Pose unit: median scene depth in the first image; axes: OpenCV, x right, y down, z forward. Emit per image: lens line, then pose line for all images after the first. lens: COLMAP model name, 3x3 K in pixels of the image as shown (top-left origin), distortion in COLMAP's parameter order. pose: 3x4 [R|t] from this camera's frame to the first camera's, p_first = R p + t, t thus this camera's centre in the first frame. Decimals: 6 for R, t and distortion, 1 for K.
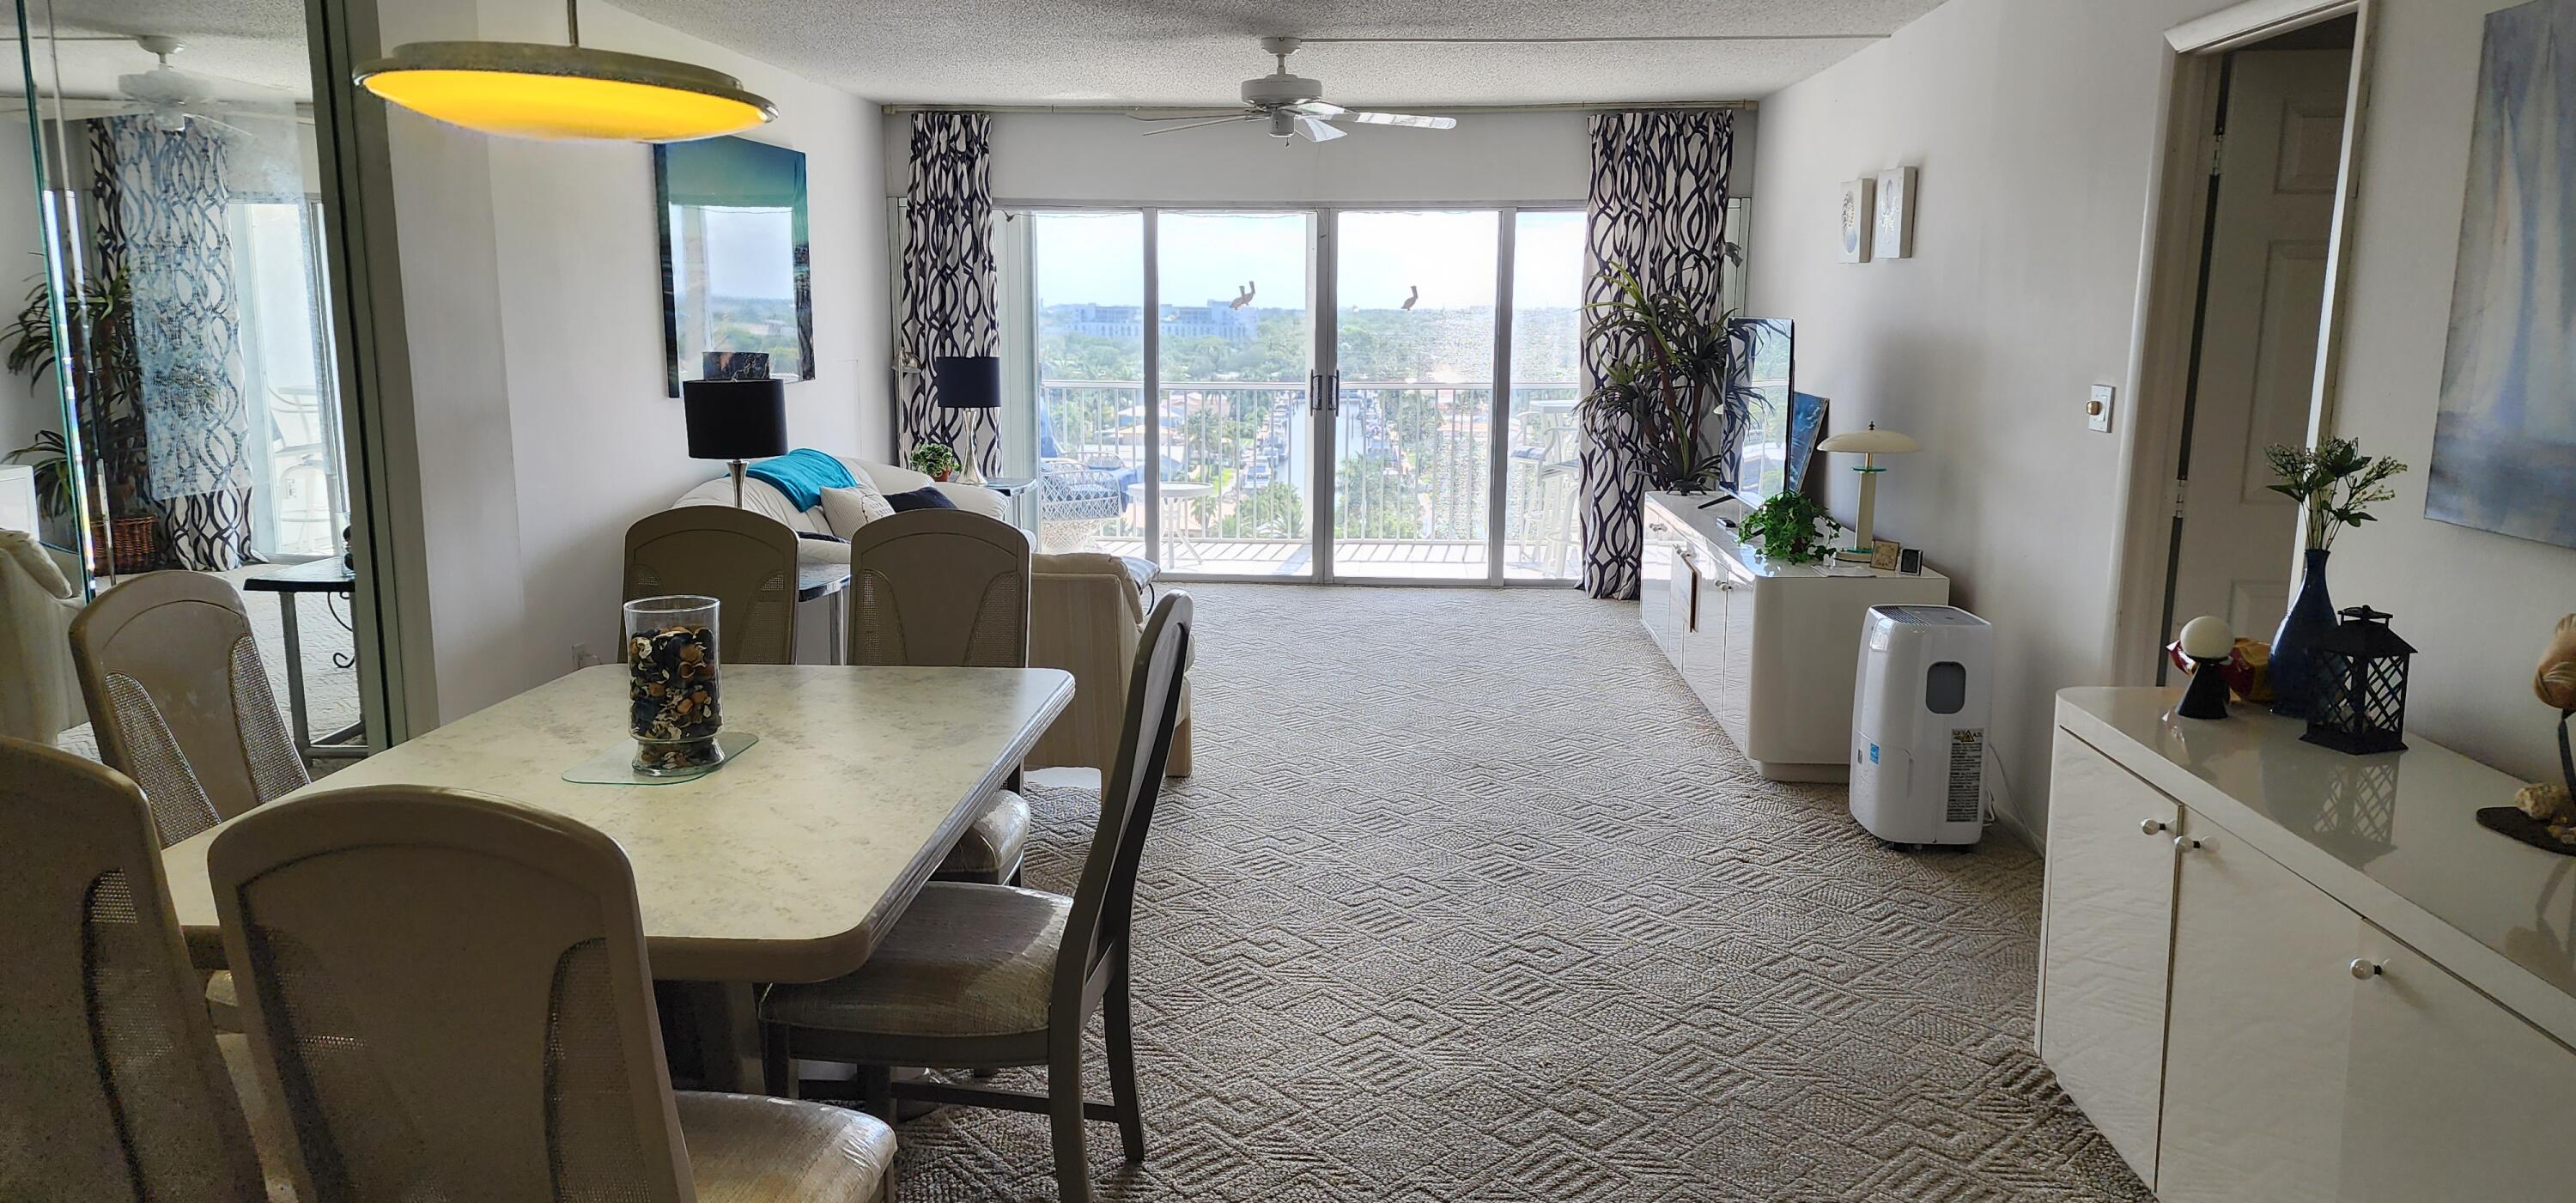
lens RADIAL K [[1712.4, 0, 1265.7], [0, 1712.4, 623.2], [0, 0, 1]] dist [0.127777, -0.201549]
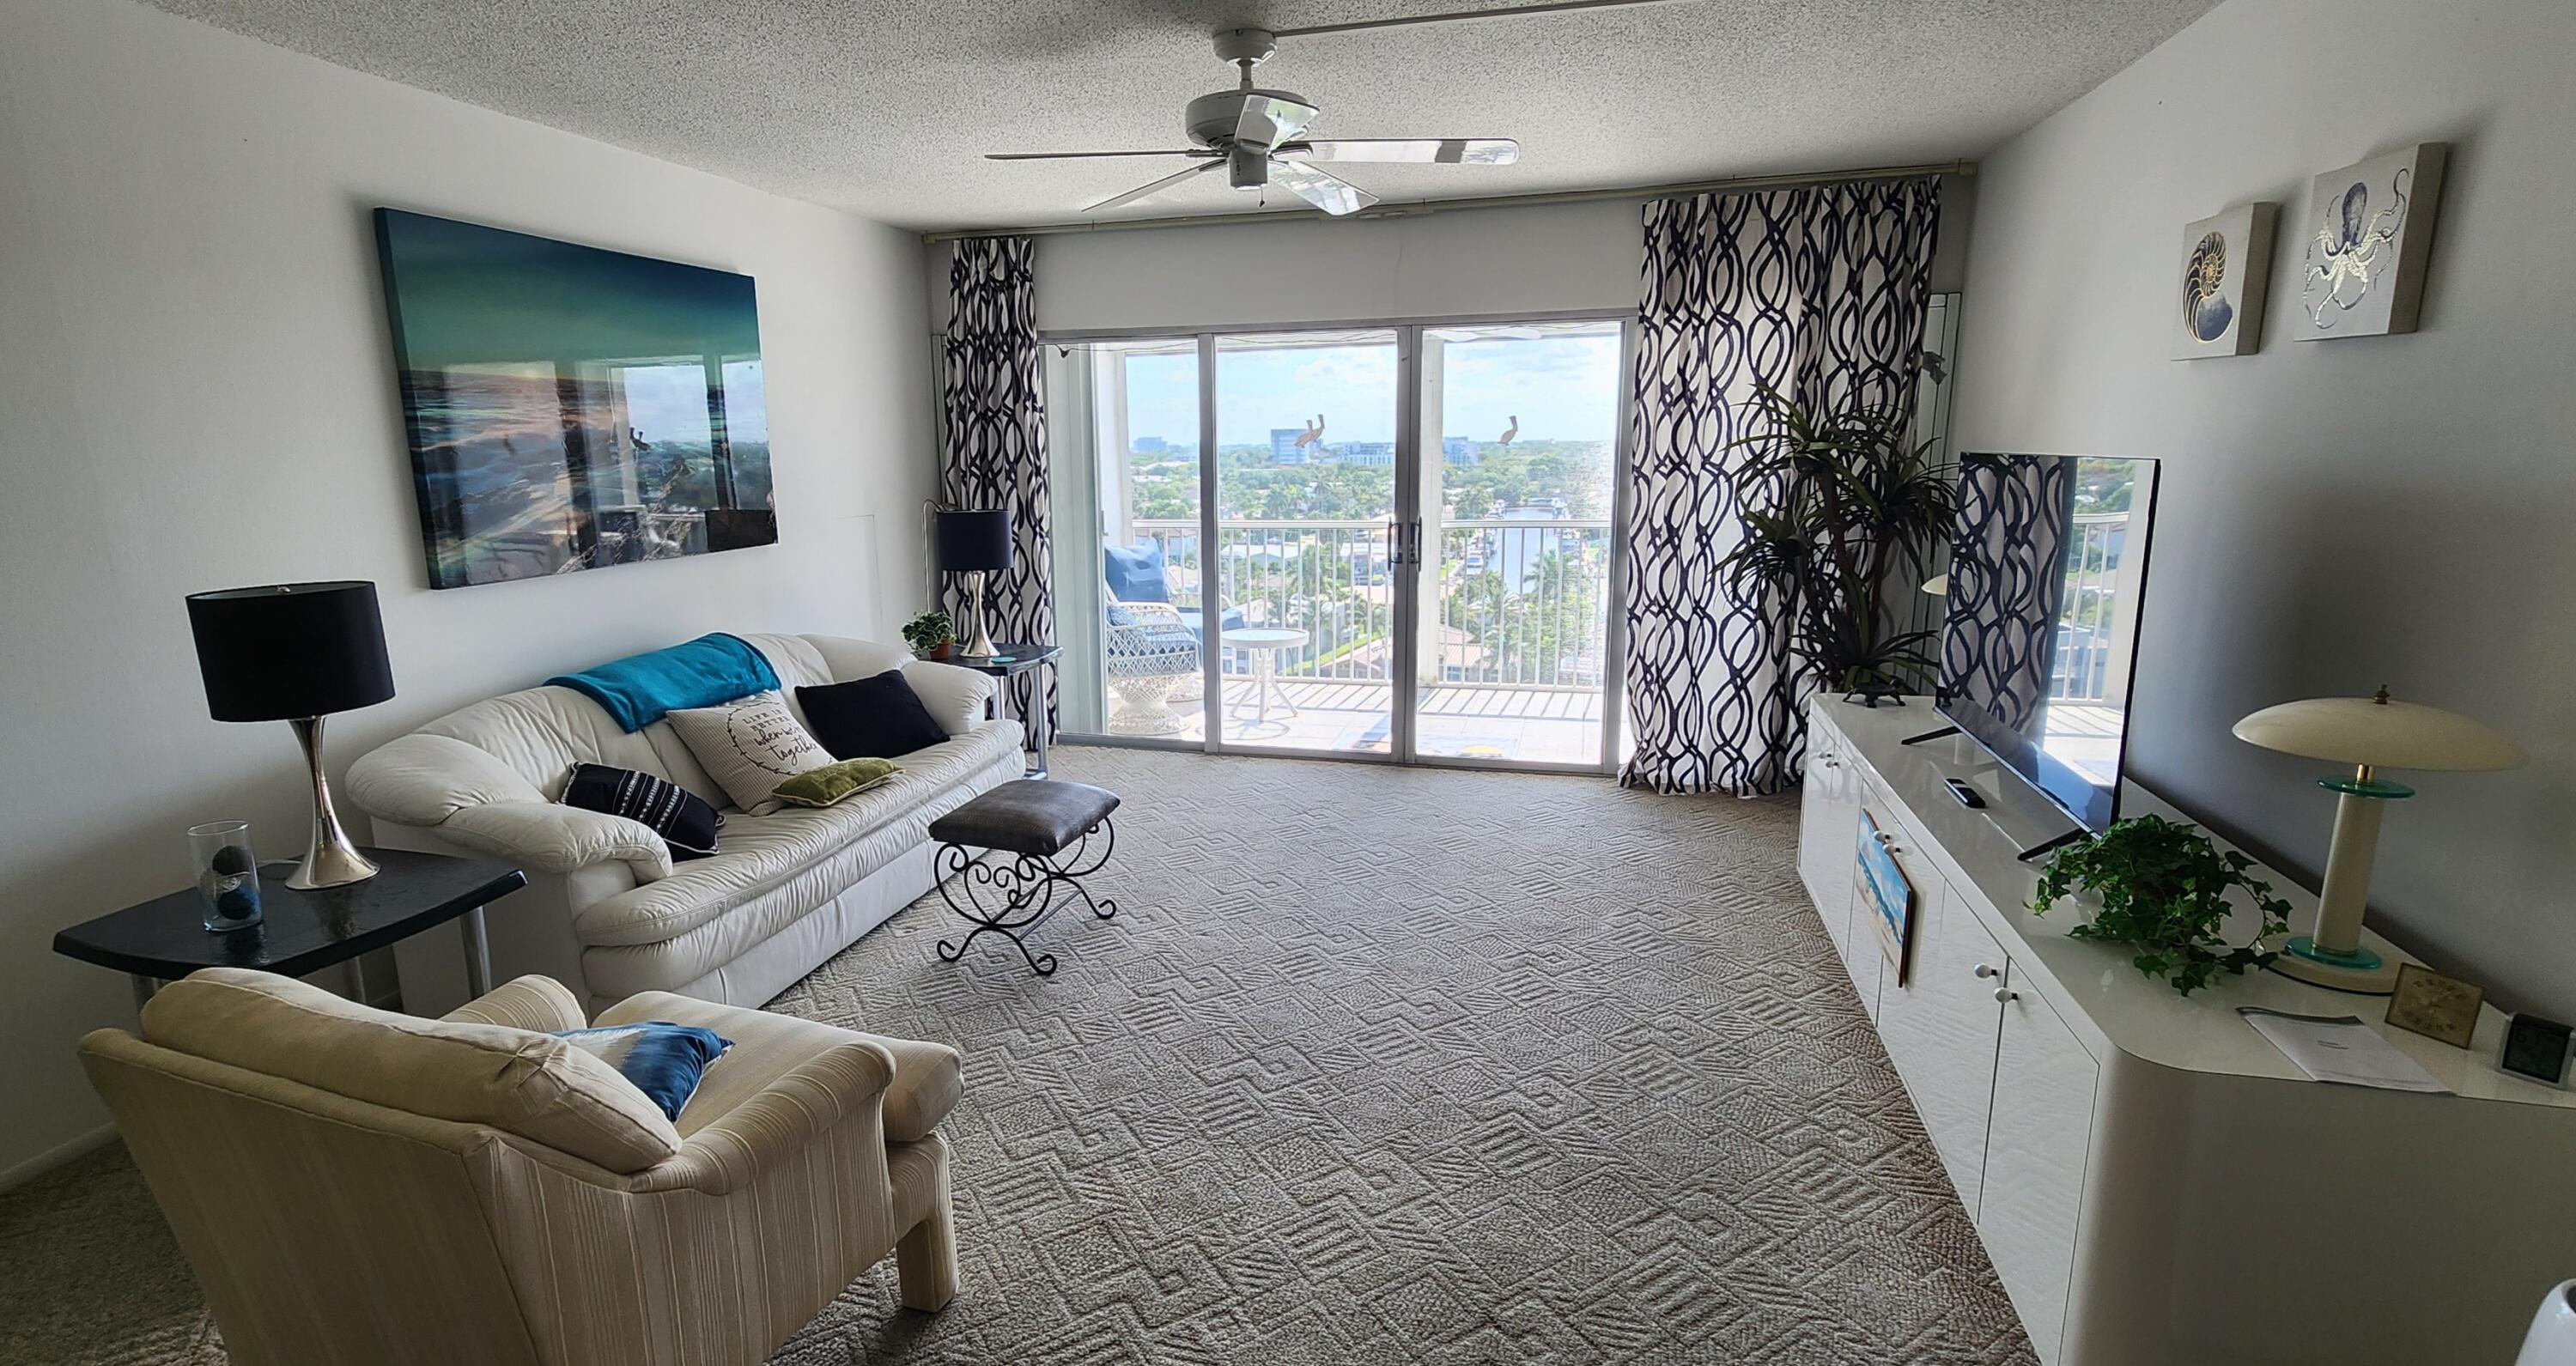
lens RADIAL K [[1220.8, 0, 1235.0], [0, 1220.8, 708.7], [0, 0, 1]] dist [0.000331, 0.000097]
pose [[0.980613, 0.022495, -0.194659, 0.074037], [-0.016342, 0.999316, 0.033159, -0.073820], [0.195272, -0.029335, 0.980310, 0.401141]]
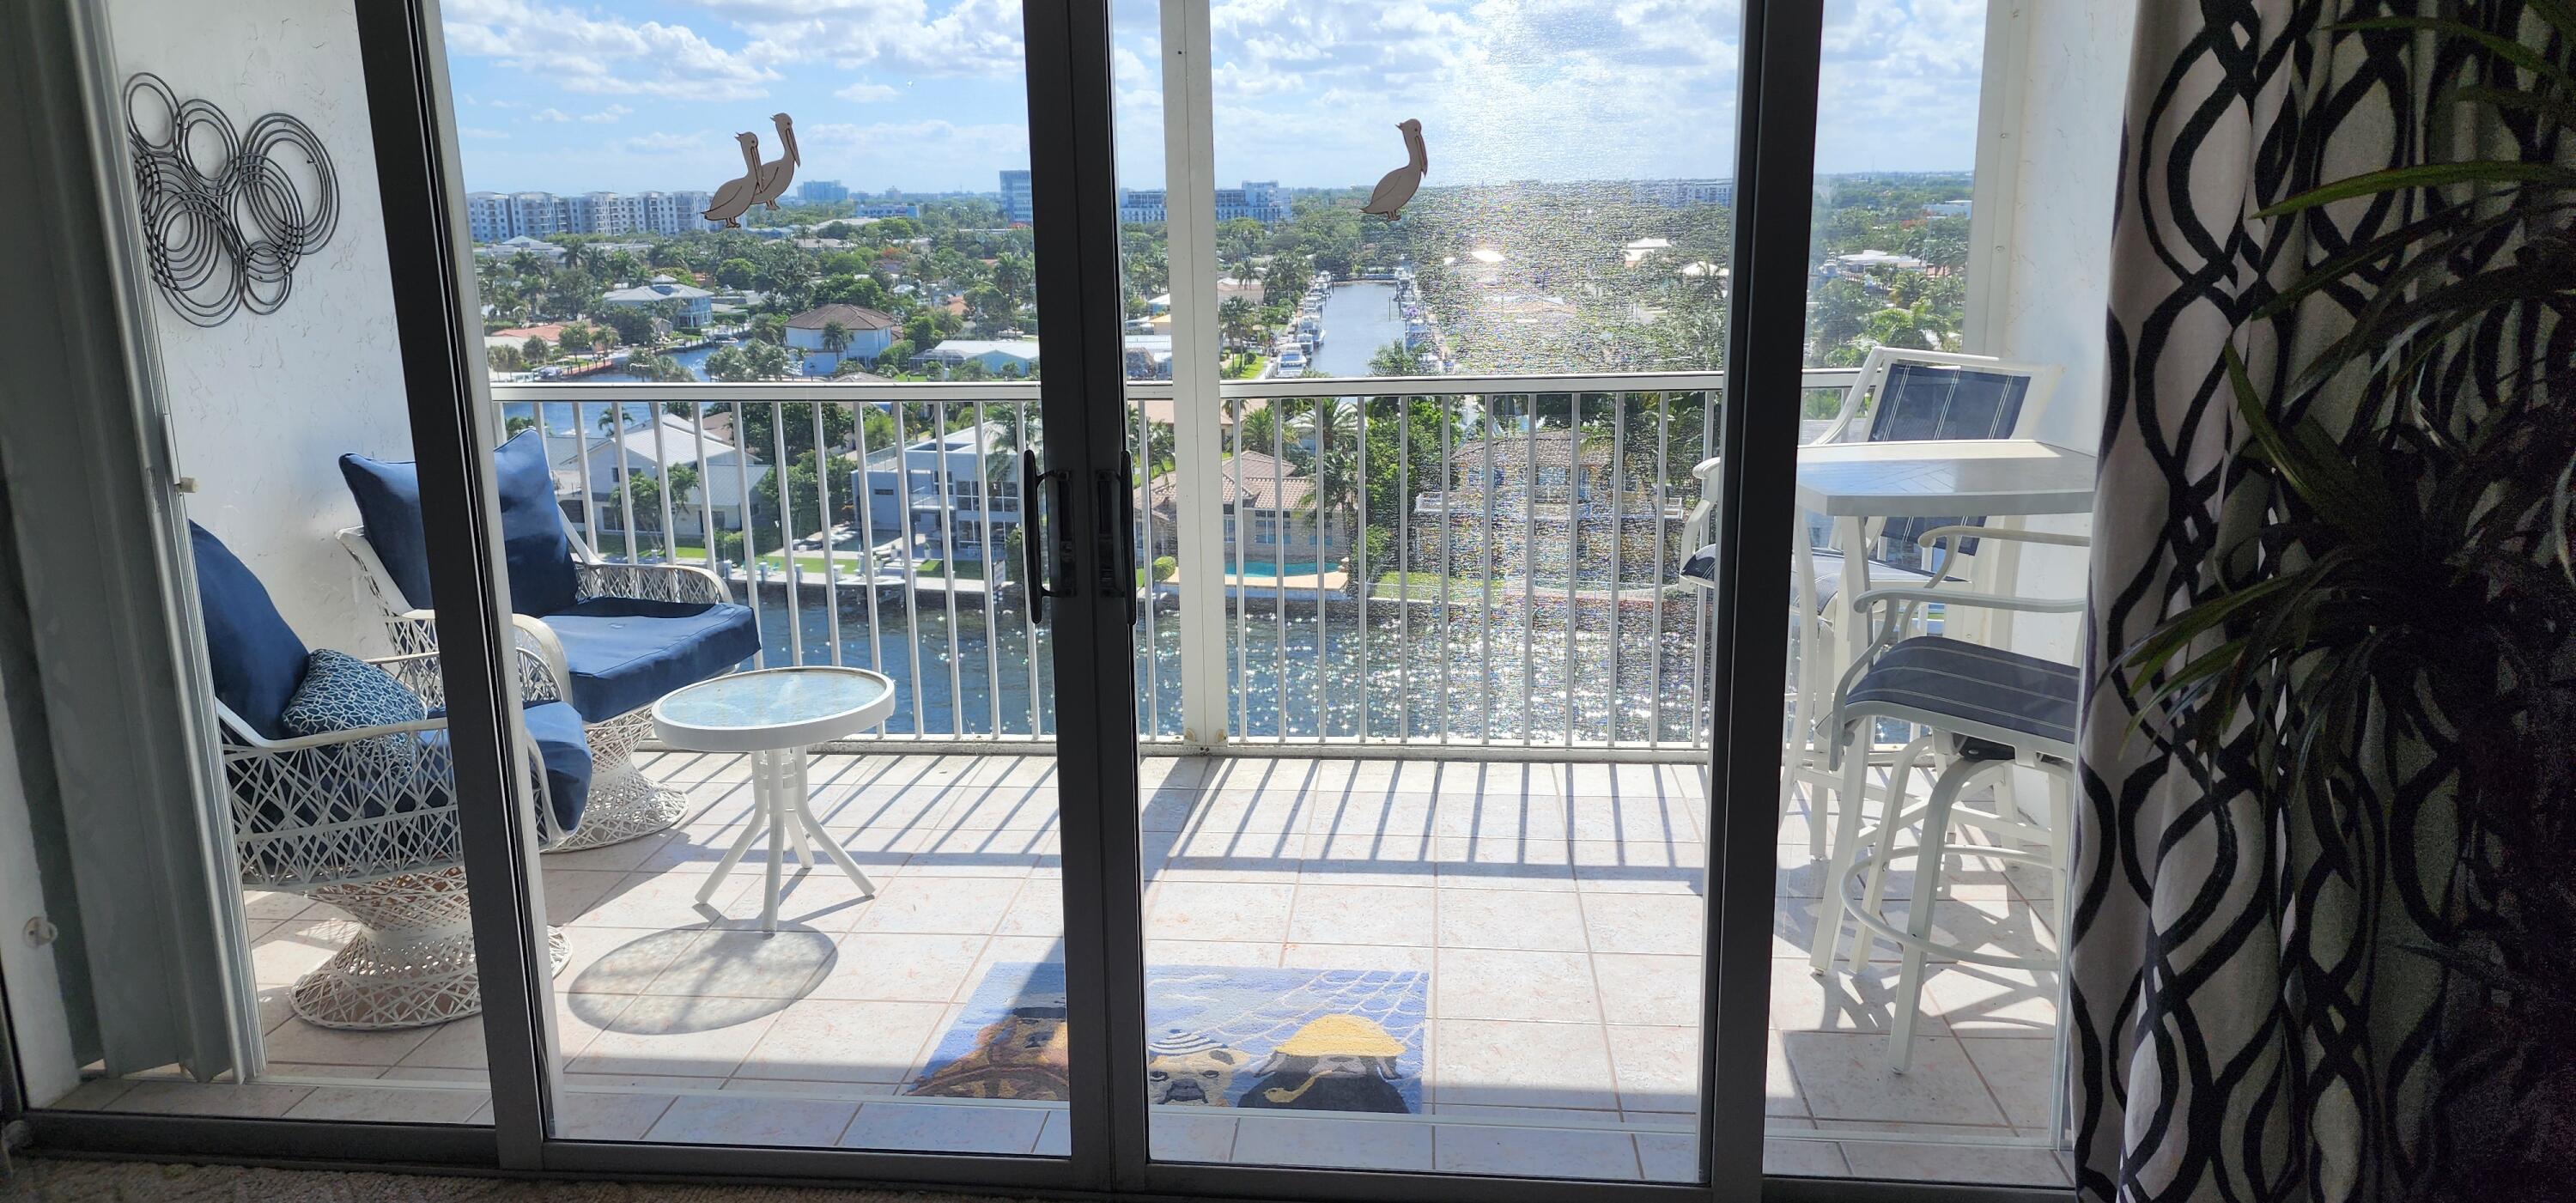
lens RADIAL K [[1712.4, 0, 1265.7], [0, 1712.4, 623.2], [0, 0, 1]] dist [0.127777, -0.201549]
pose [[0.999542, -0.018581, -0.023866, 0.071886], [0.020088, 0.997712, 0.064560, -0.142078], [0.022612, -0.065010, 0.997628, 0.760317]]
